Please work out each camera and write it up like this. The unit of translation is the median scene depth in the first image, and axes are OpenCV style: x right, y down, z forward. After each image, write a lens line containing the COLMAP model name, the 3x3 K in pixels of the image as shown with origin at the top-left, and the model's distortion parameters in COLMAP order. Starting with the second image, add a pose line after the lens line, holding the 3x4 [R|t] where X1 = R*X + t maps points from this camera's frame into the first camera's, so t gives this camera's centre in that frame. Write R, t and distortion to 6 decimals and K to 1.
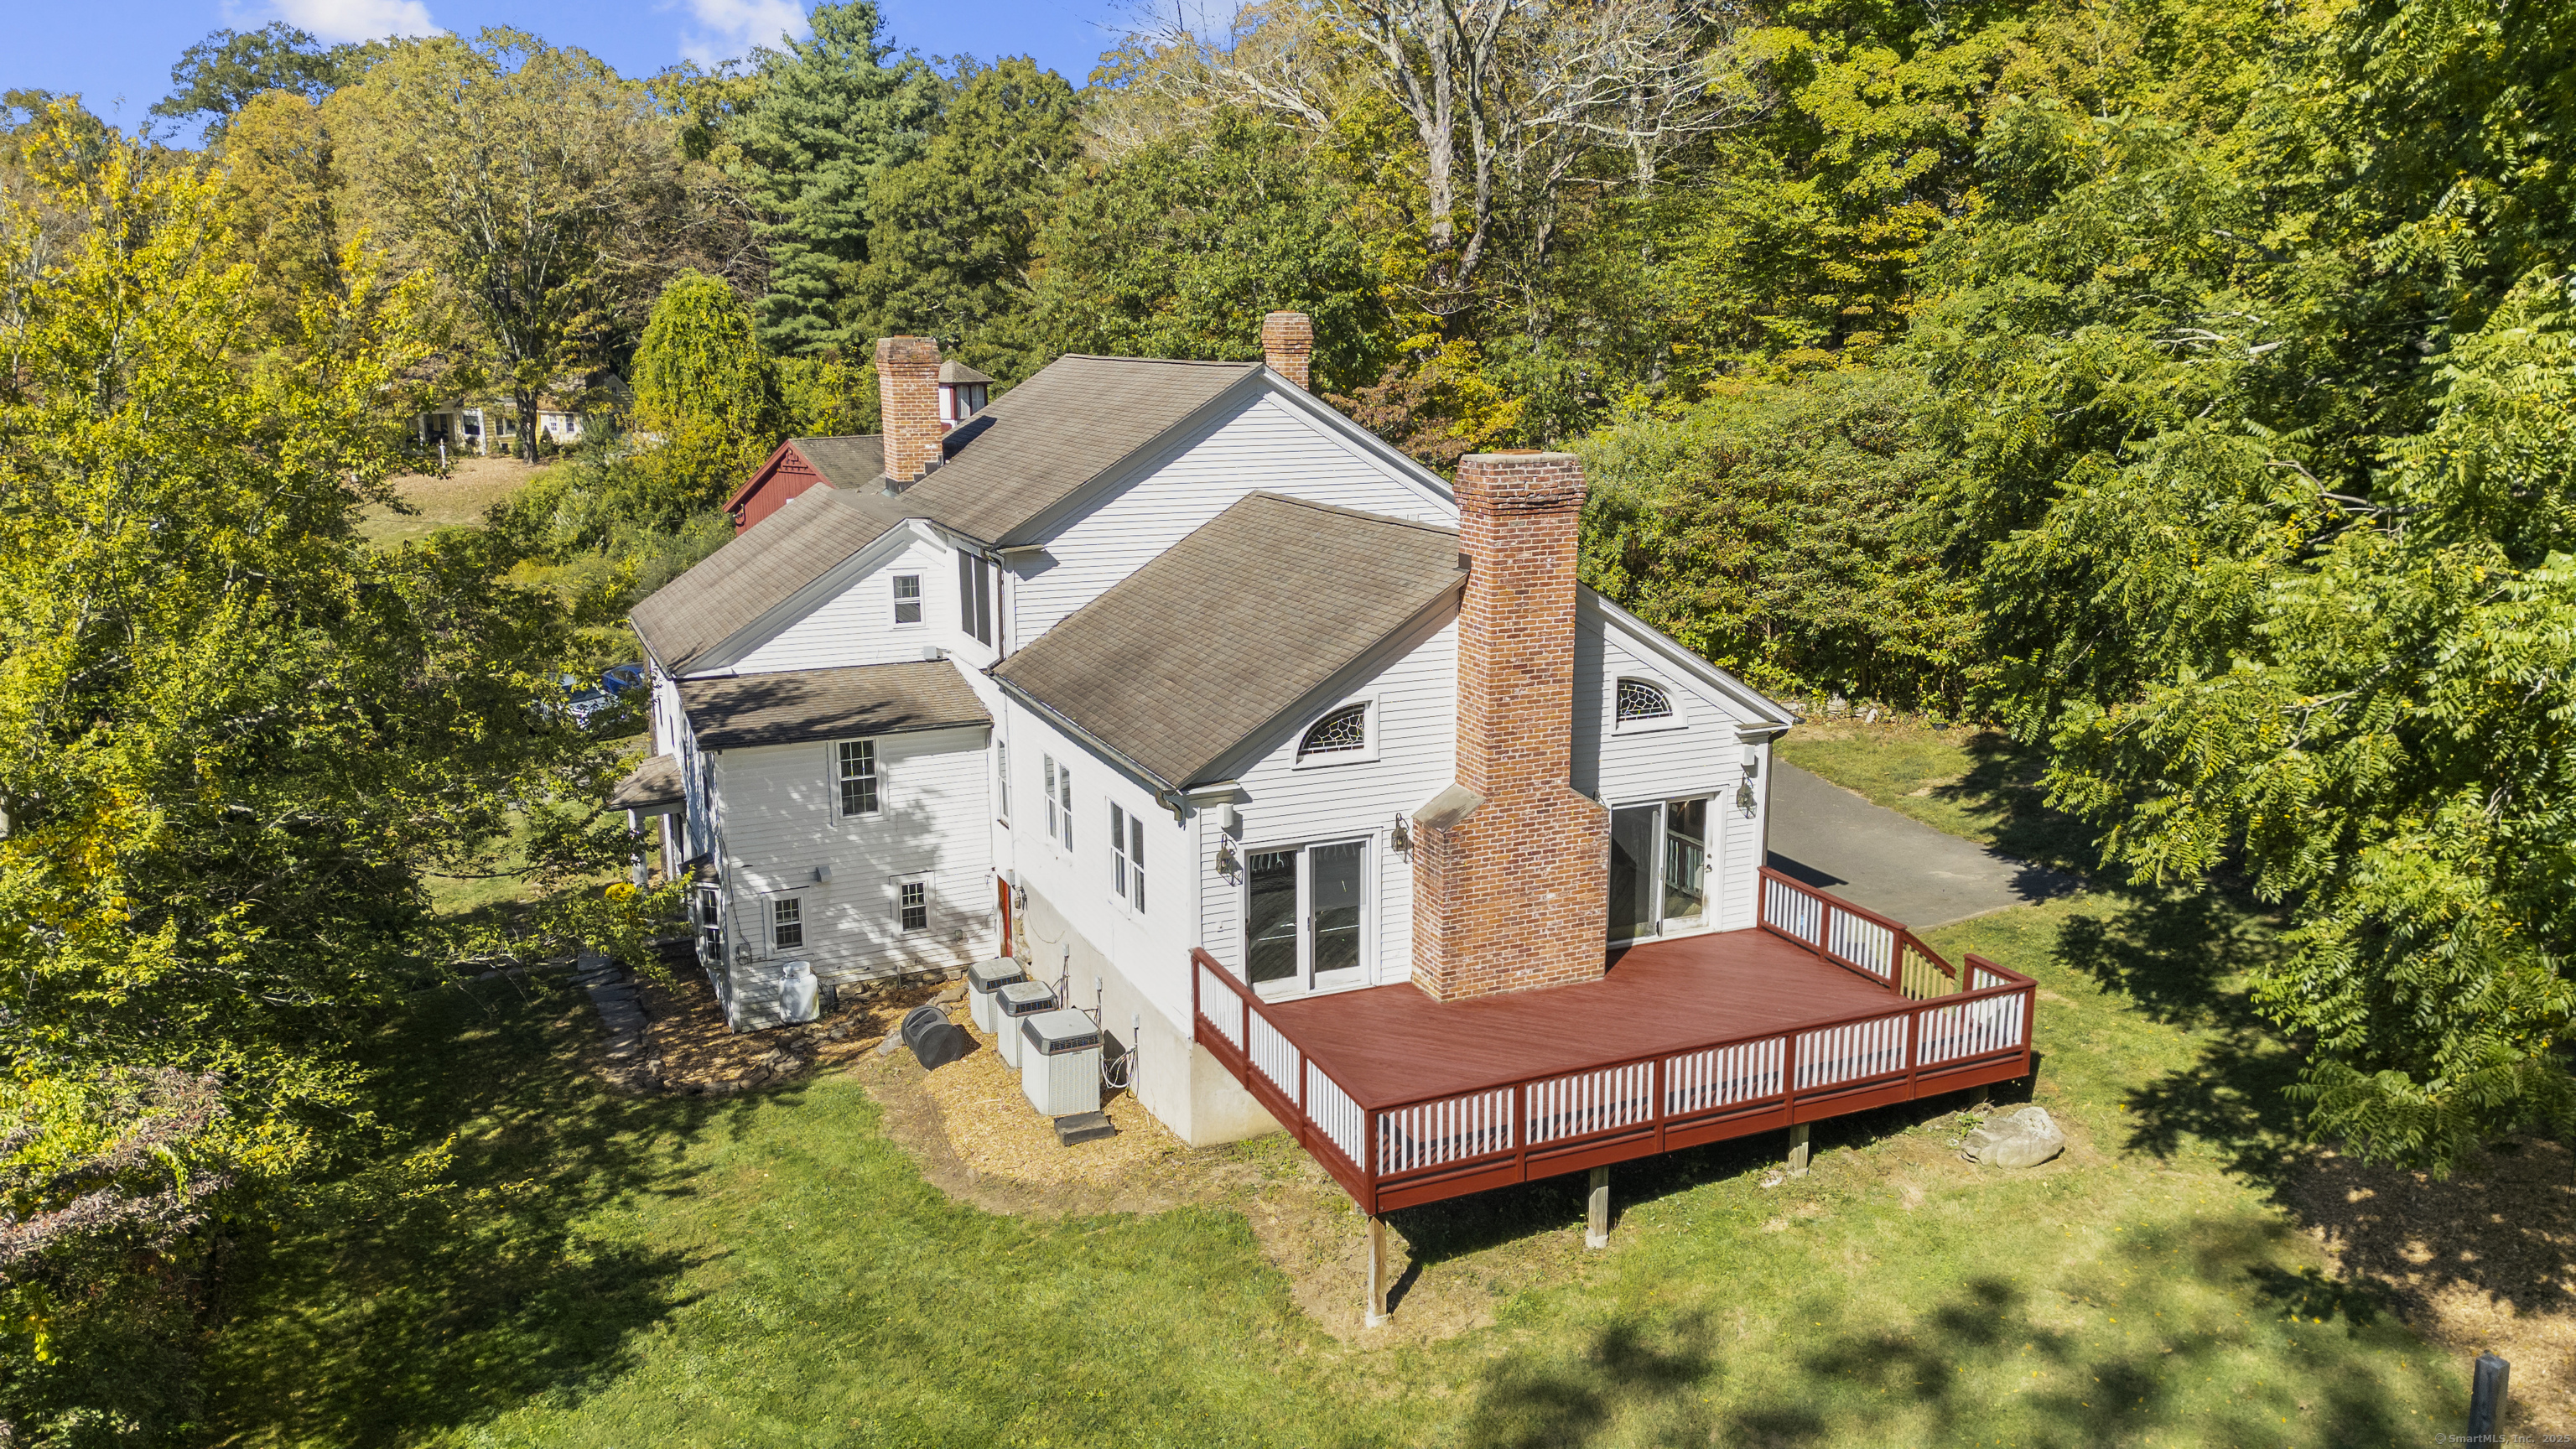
lens RADIAL K [[1810.0, 0, 1296.5], [0, 1810.0, 728.3], [0, 0, 1]] dist [0.079999, -0.072965]
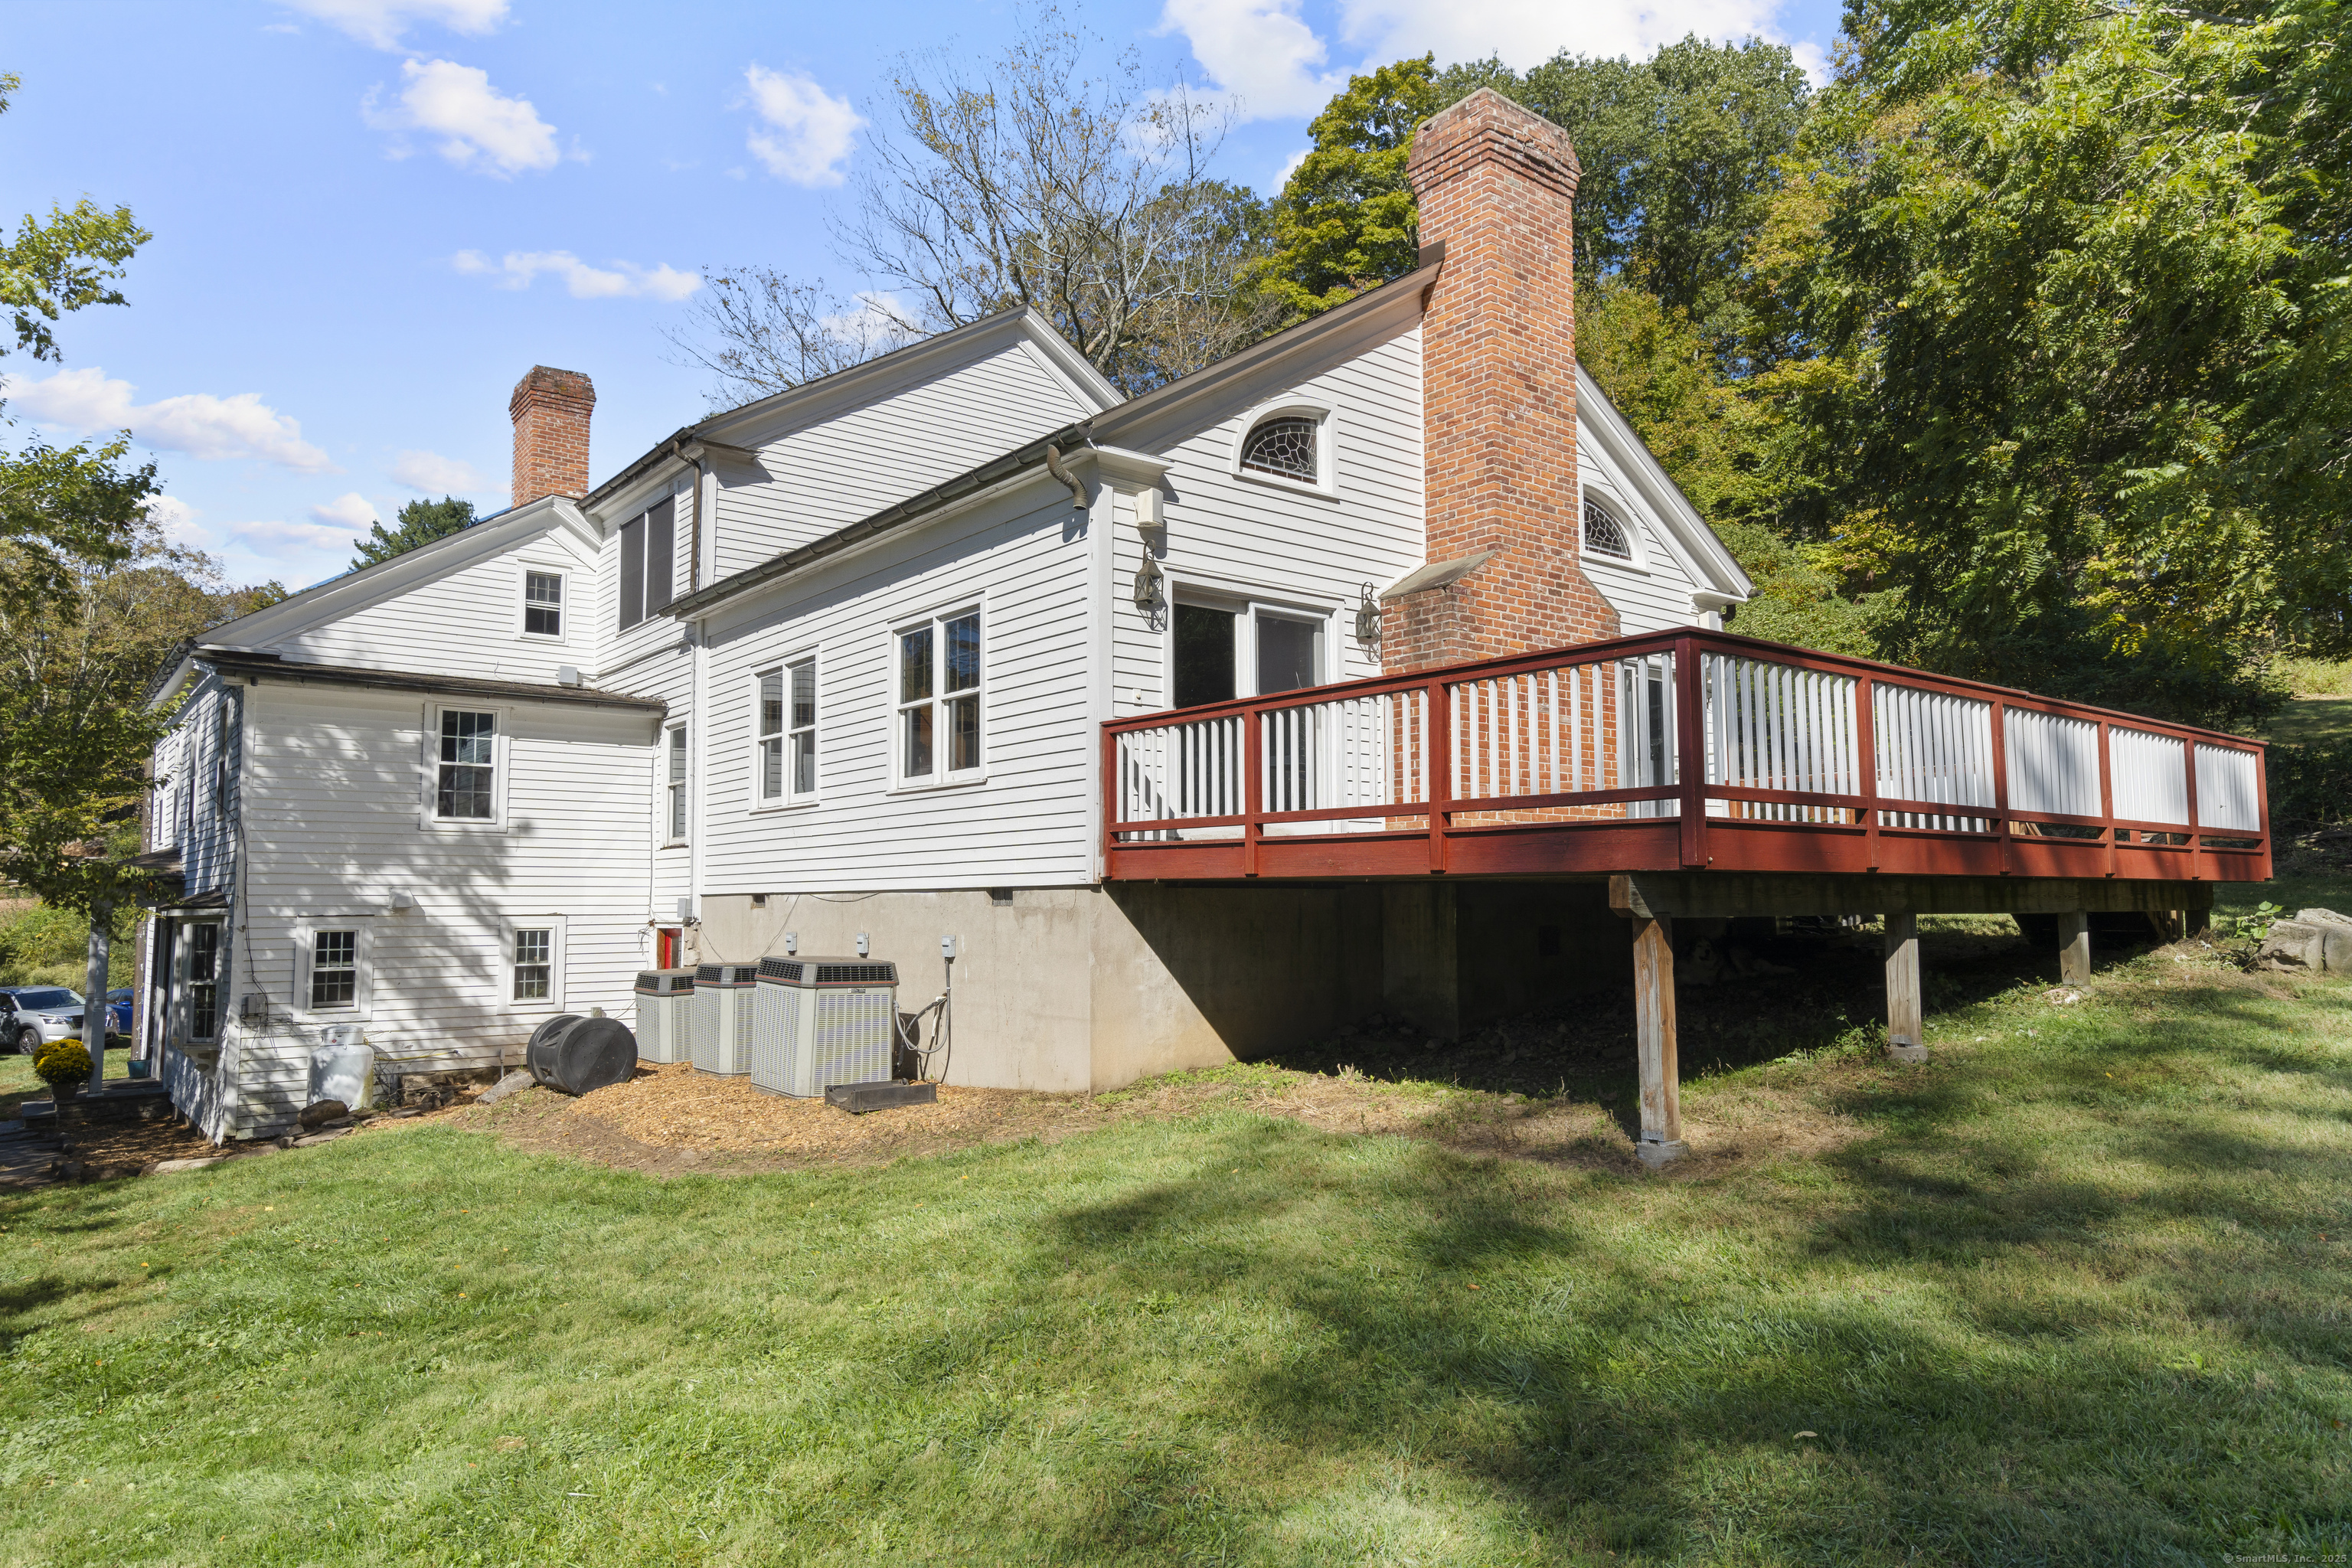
lens RADIAL K [[1461.4, 0, 1173.7], [0, 1461.4, 777.7], [0, 0, 1]] dist [0.002665, 0.000346]
pose [[0.967796, 0.022884, 0.250693, -0.143317], [0.052347, 0.955797, -0.289330, 0.260430], [-0.246233, 0.293136, 0.923819, 0.500299]]
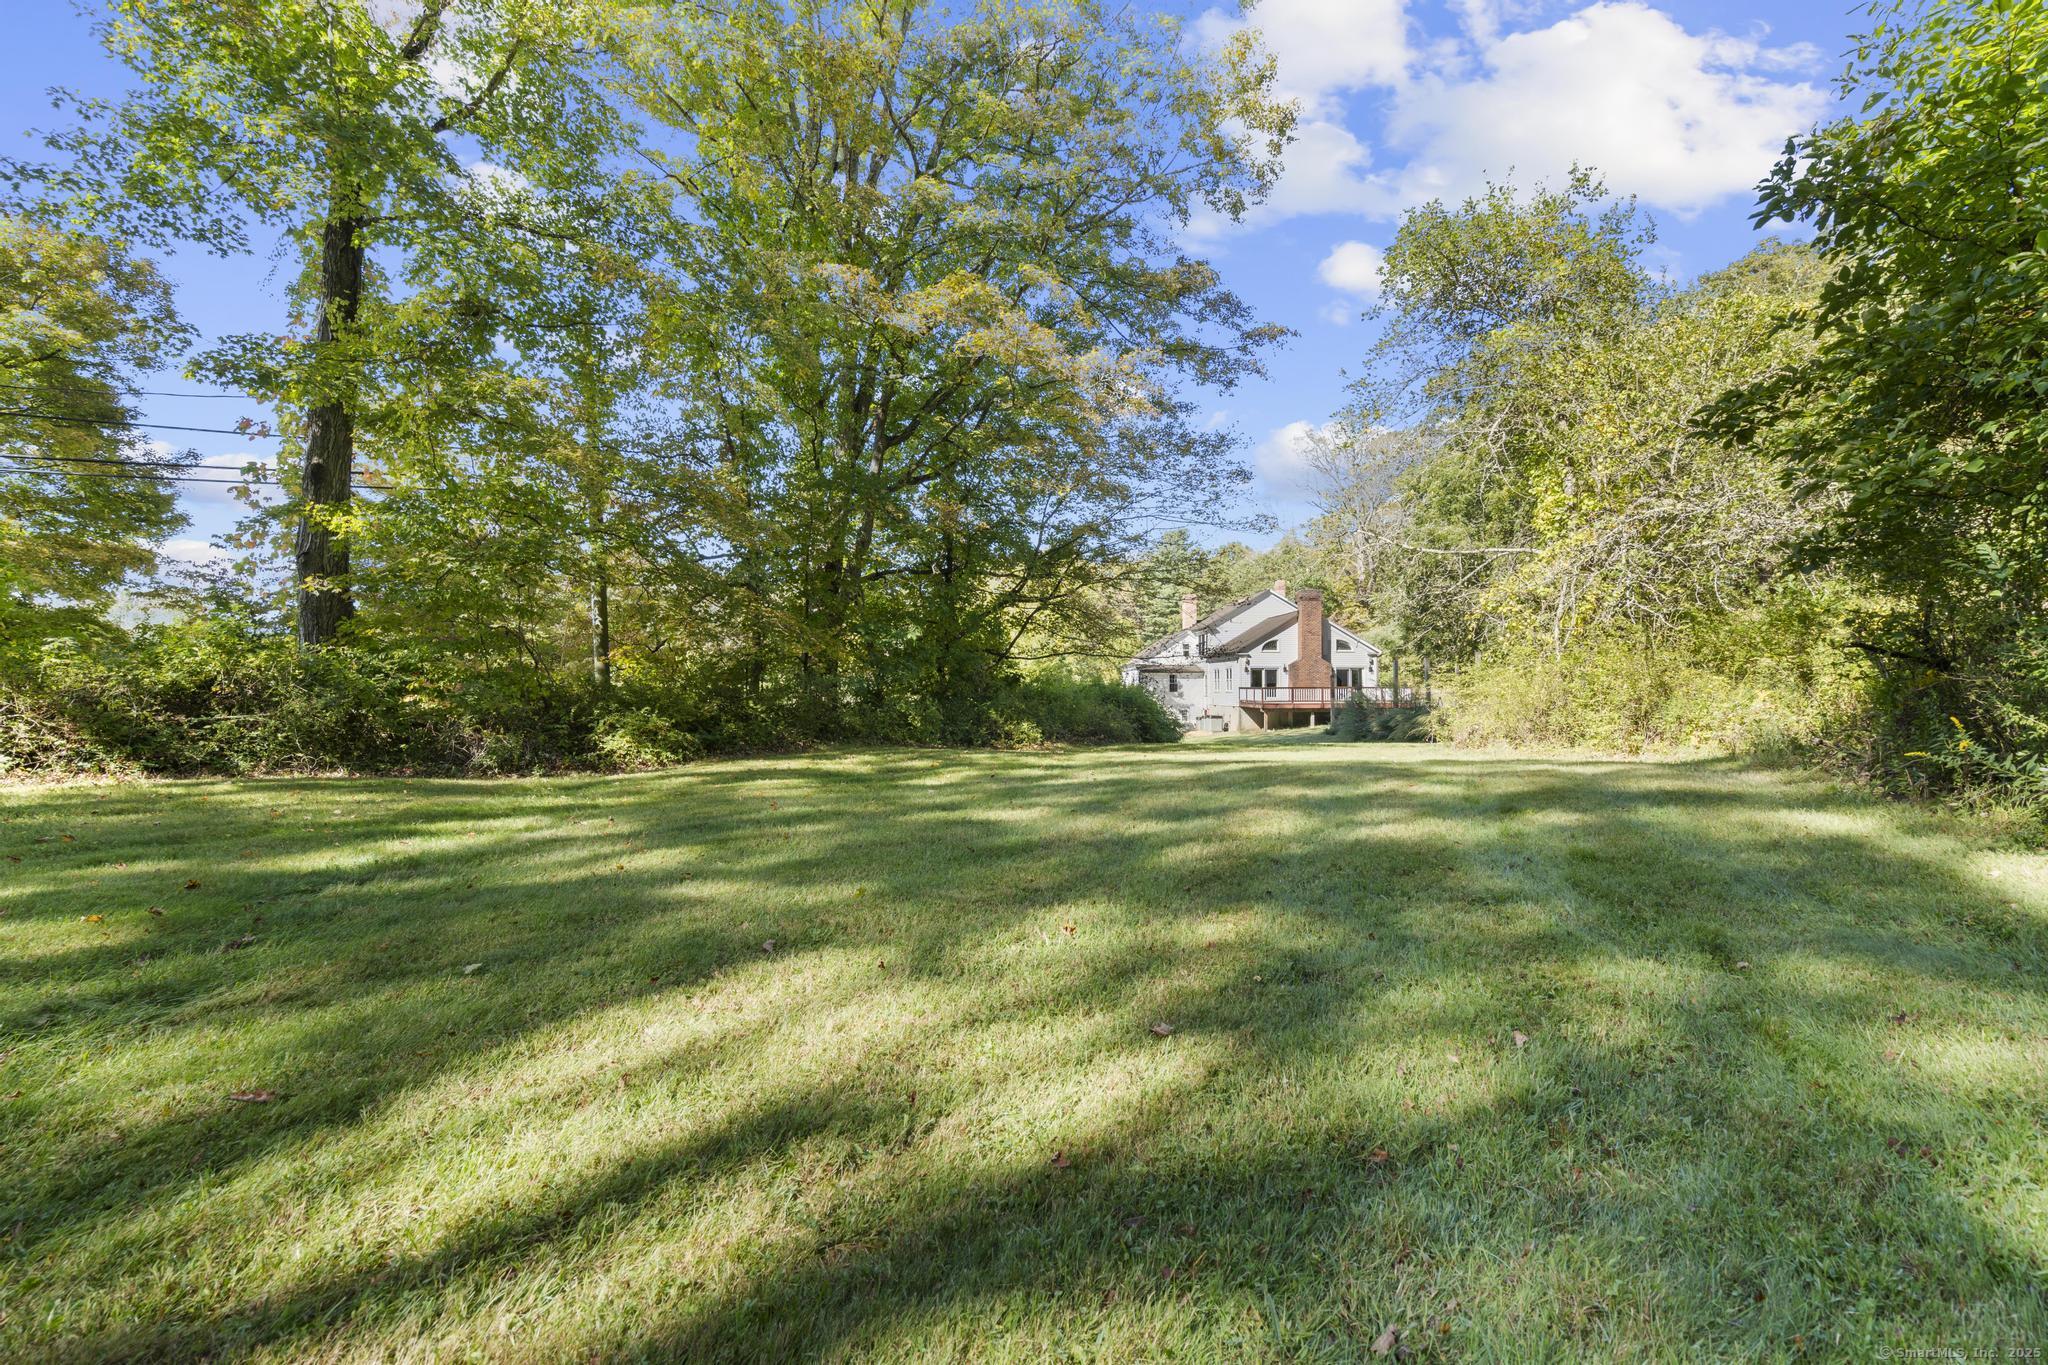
lens RADIAL K [[918.6, 0, 1018.8], [0, 918.6, 685.8], [0, 0, 1]] dist [0.001507, 0.000118]
pose [[0.923717, -0.001935, -0.383072, 0.324974], [-0.079520, 0.977237, -0.196686, 0.614714], [0.374732, 0.212144, 0.902536, -1.405996]]
